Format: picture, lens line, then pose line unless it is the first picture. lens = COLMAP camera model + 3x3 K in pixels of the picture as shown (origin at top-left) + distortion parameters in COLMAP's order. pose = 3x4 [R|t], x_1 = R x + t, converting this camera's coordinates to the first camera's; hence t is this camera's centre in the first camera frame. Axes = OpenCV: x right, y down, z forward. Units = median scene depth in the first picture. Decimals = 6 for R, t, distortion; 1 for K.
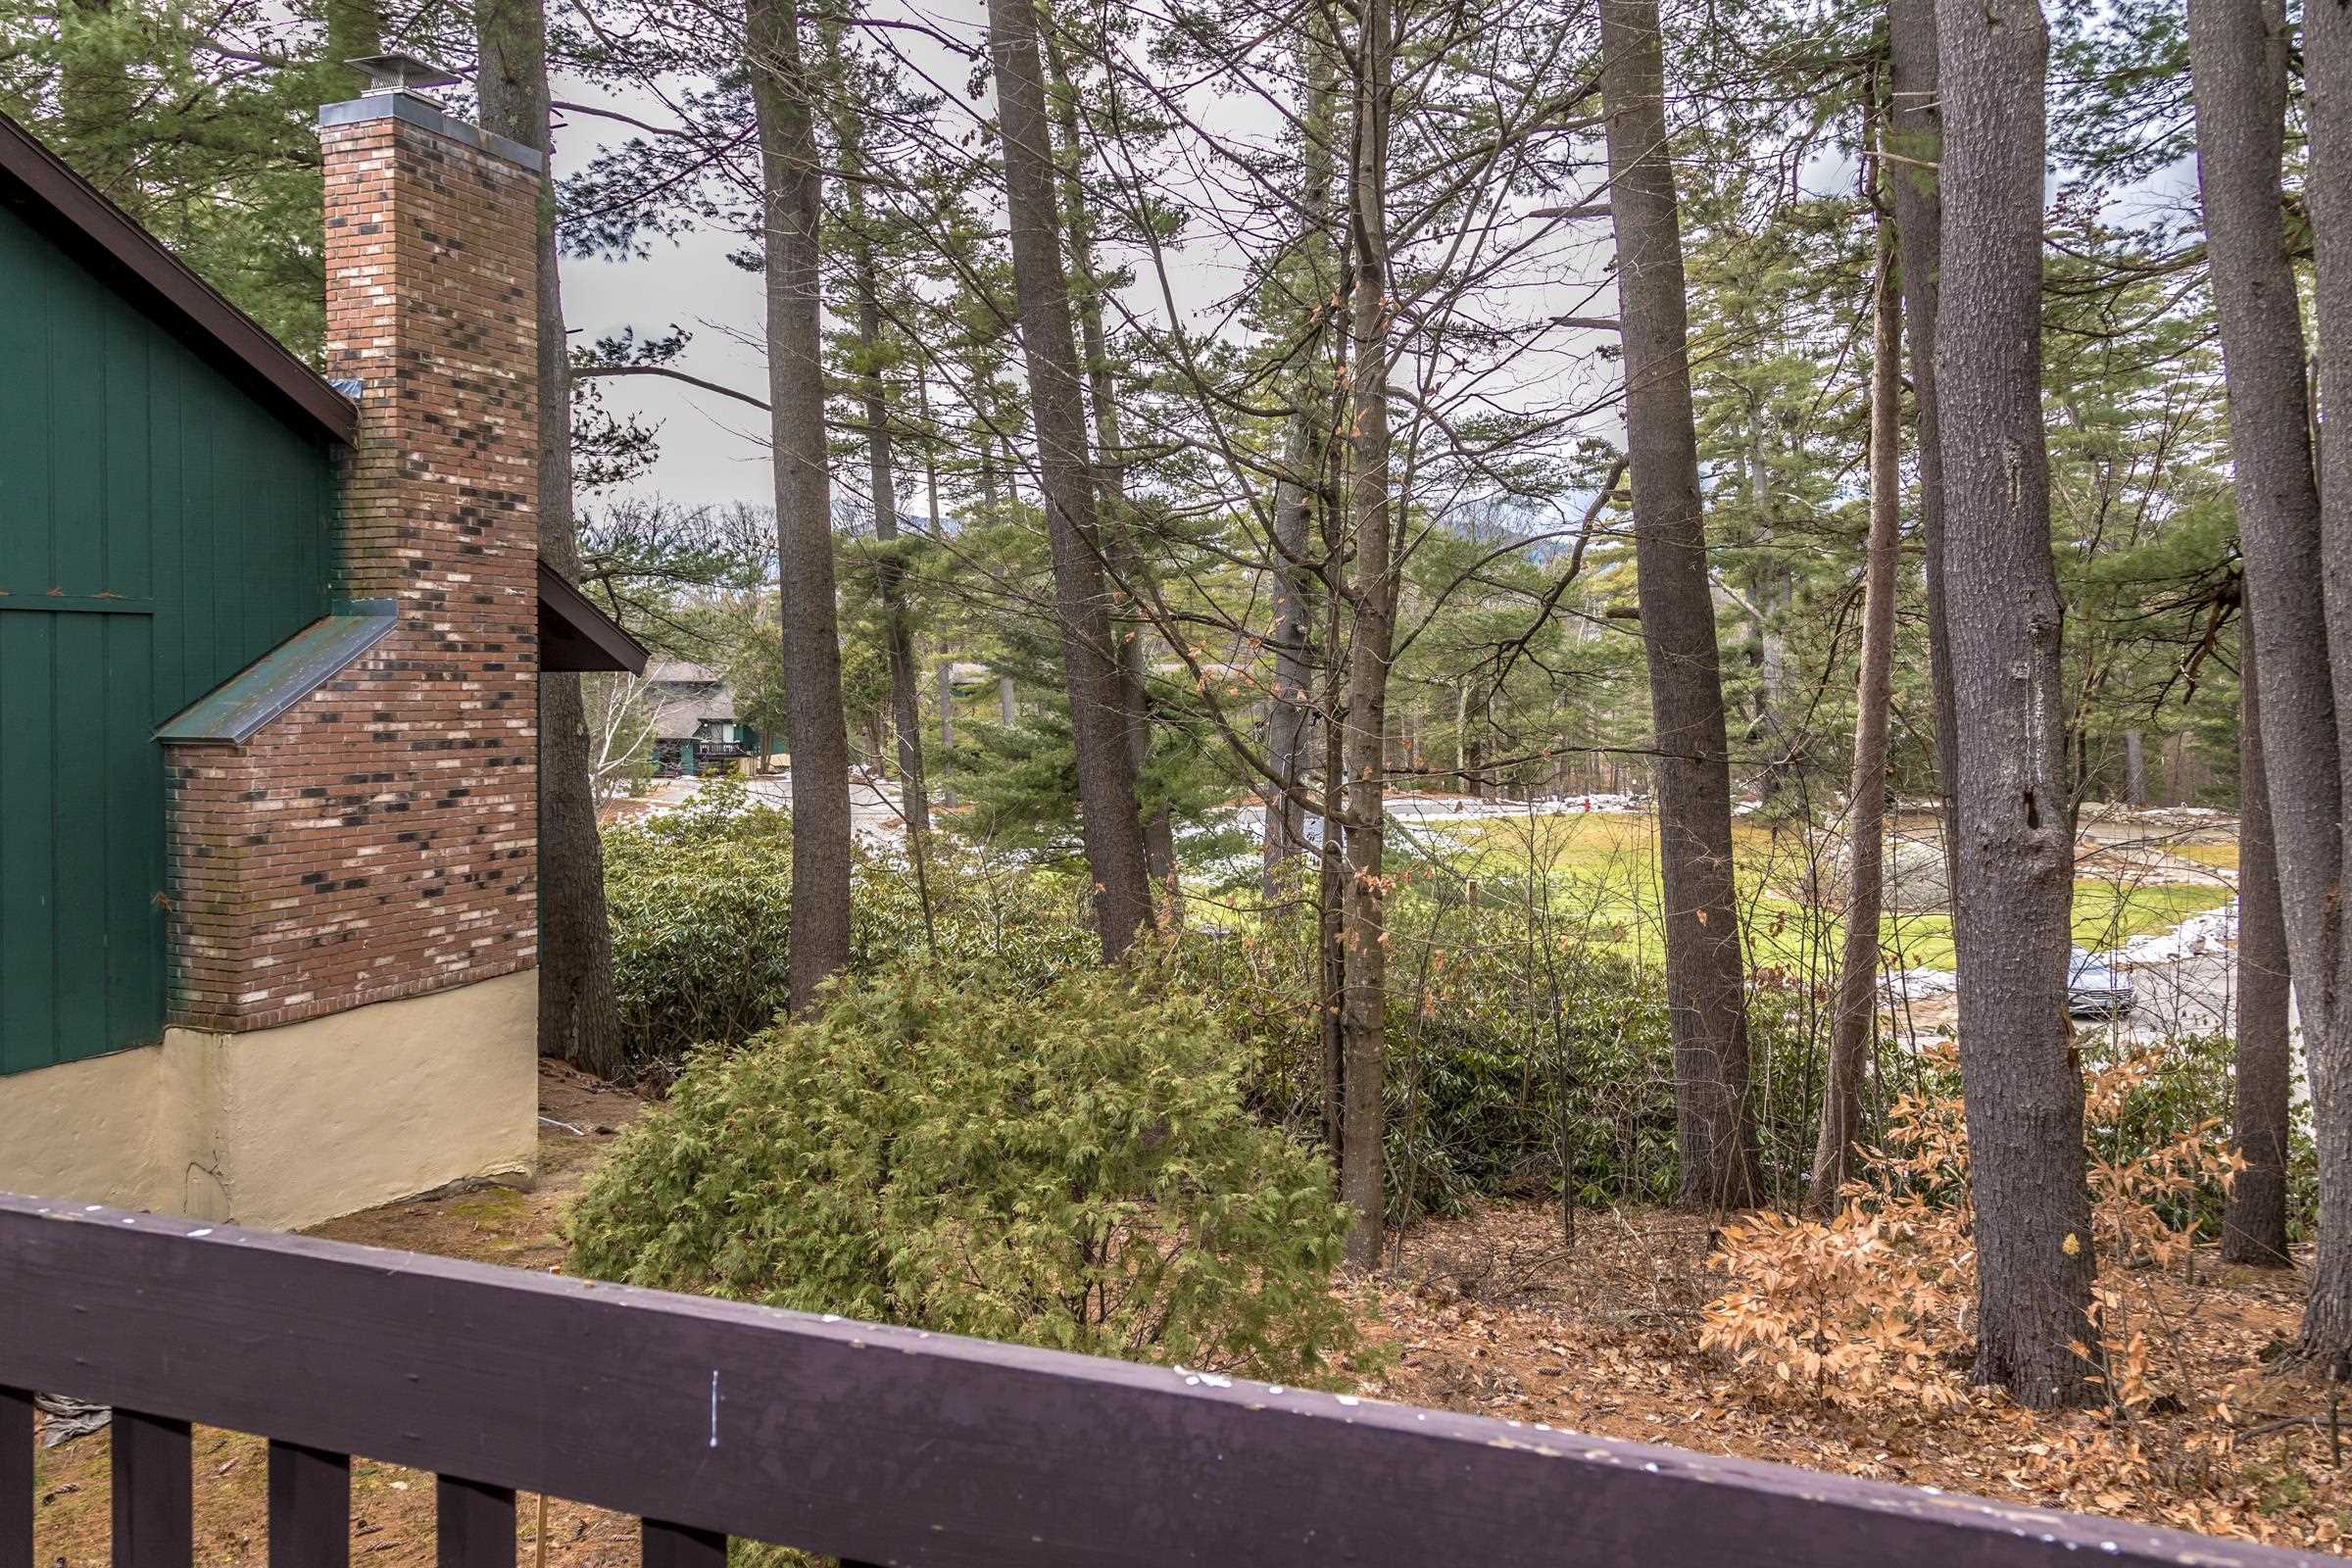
lens RADIAL K [[1634.5, 0, 1132.4], [0, 1634.5, 780.0], [0, 0, 1]] dist [0.011167, 0.000496]
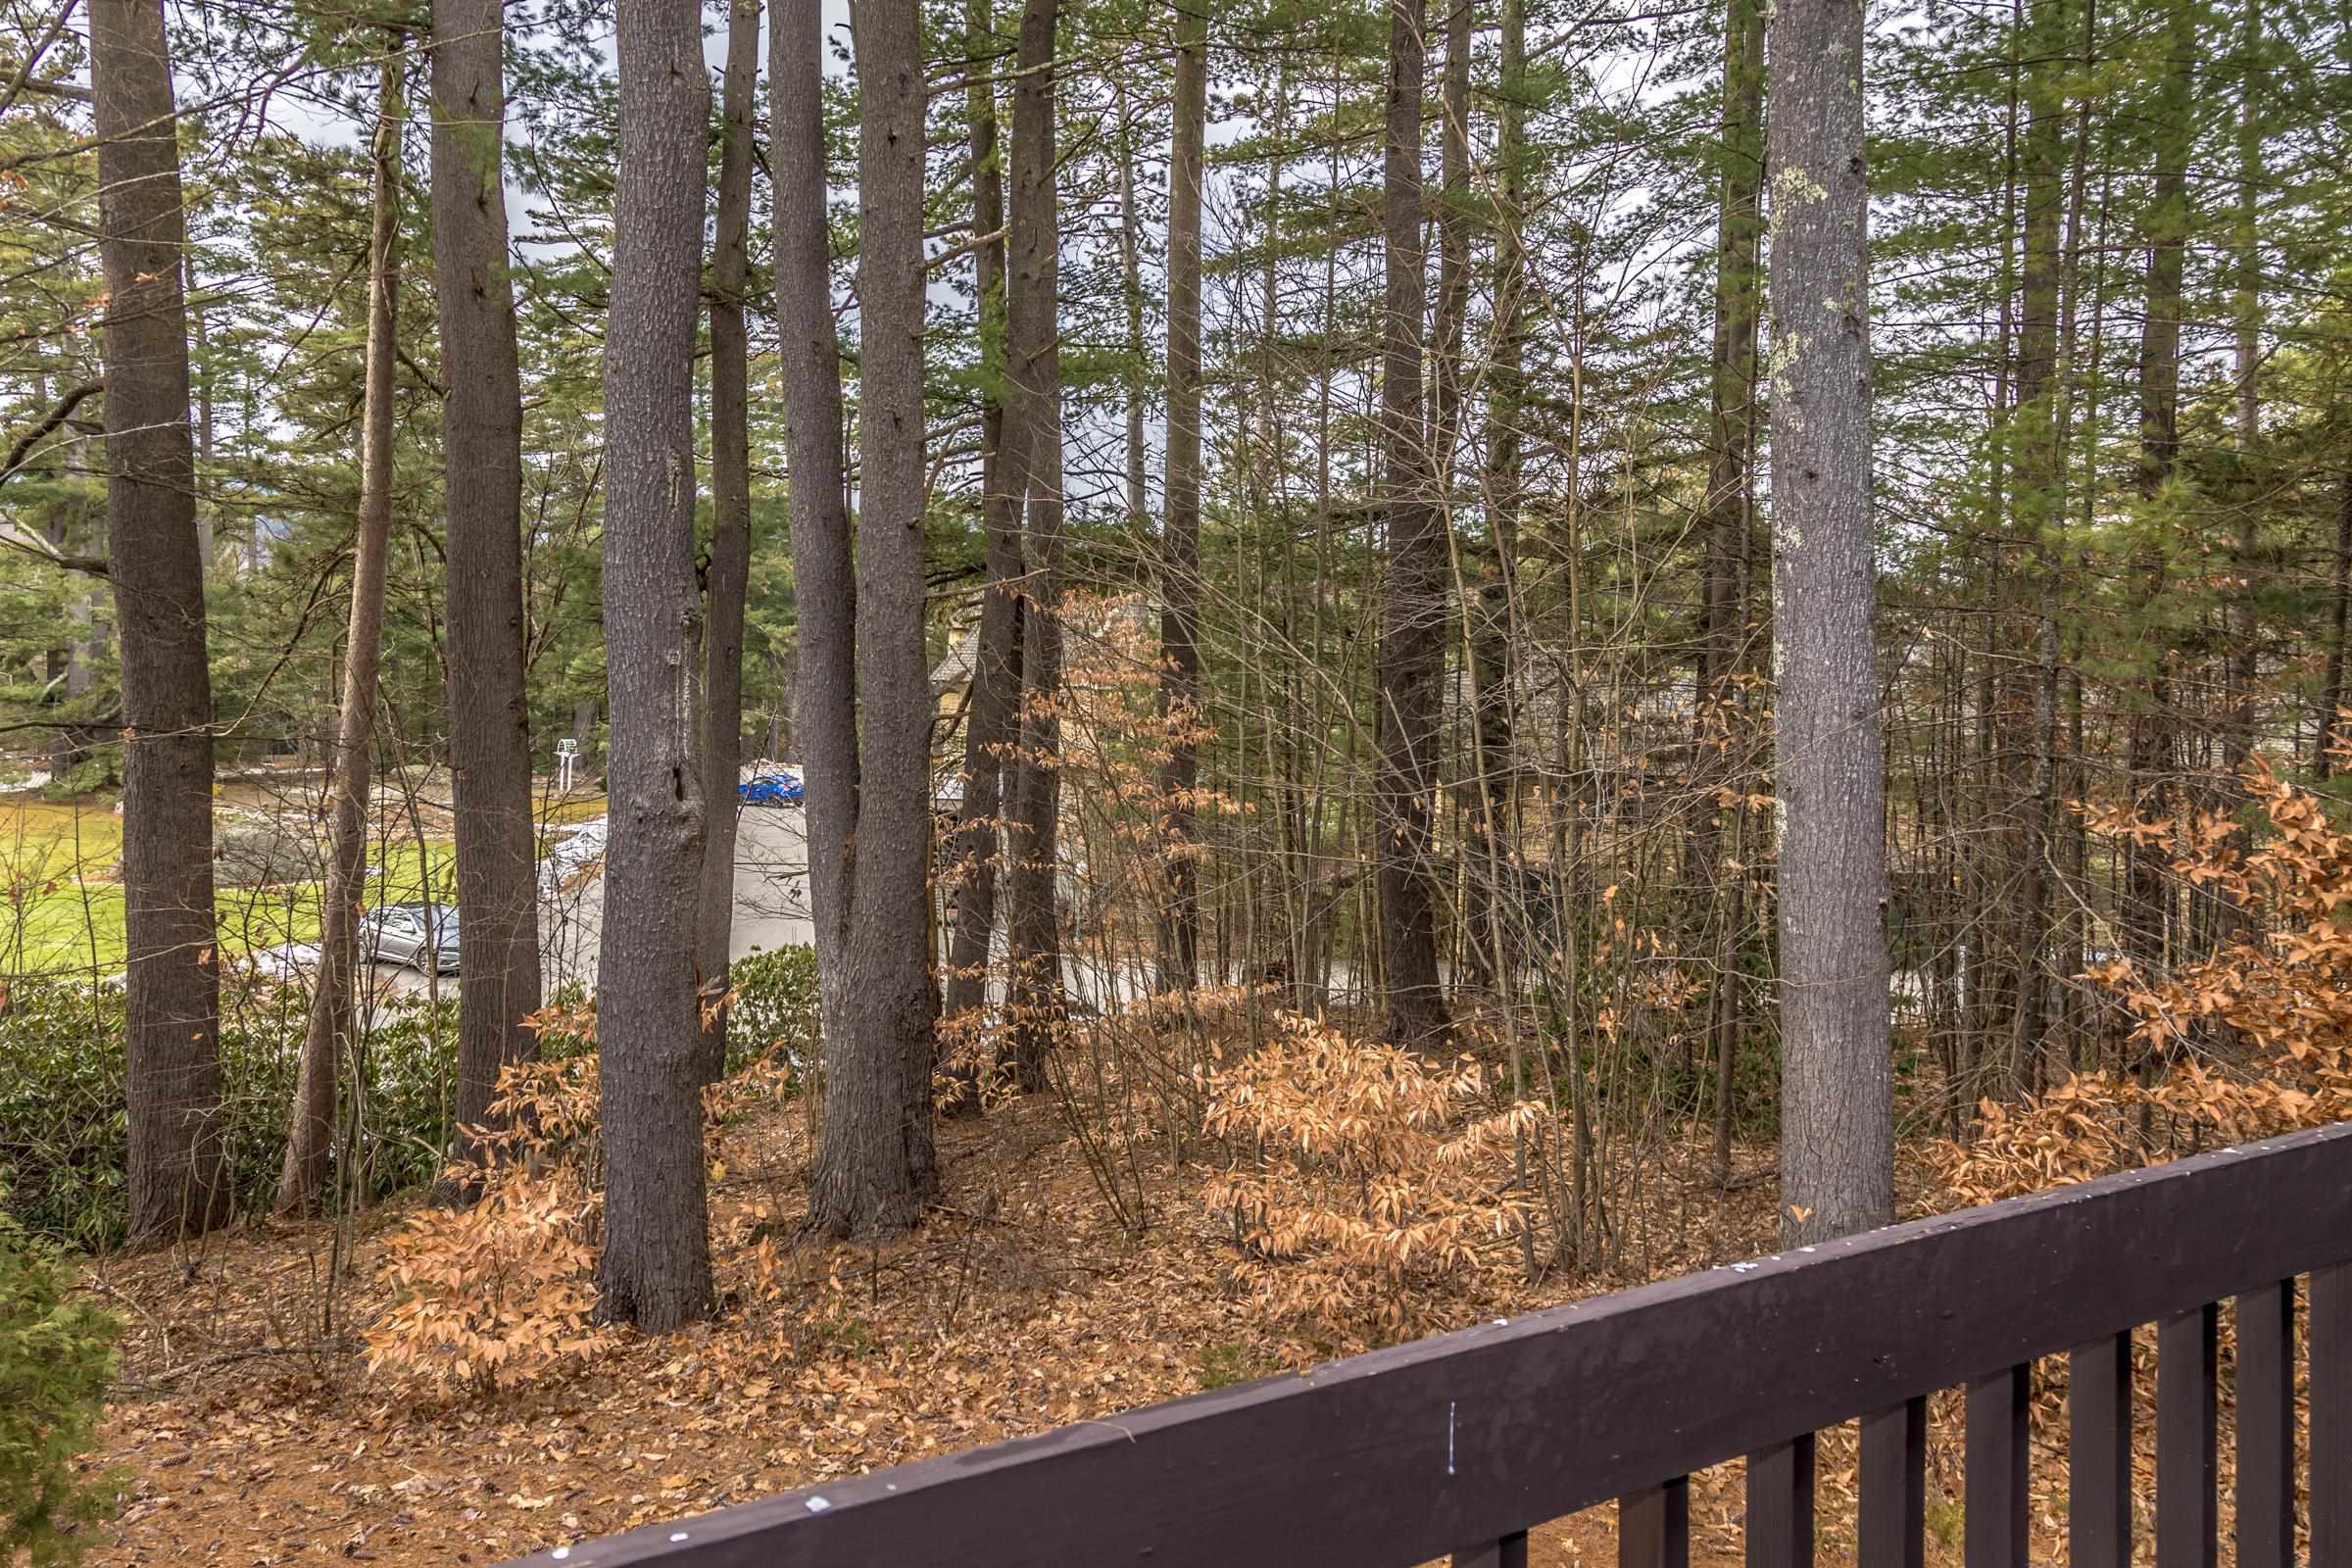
lens RADIAL K [[1669.8, 0, 1174.8], [0, 1669.8, 703.6], [0, 0, 1]] dist [0.005988, 0.002720]
pose [[0.608058, 0.003839, 0.793883, -0.133169], [0.017168, 0.999691, -0.017983, -0.009276], [-0.793707, 0.024564, 0.607804, 0.048920]]
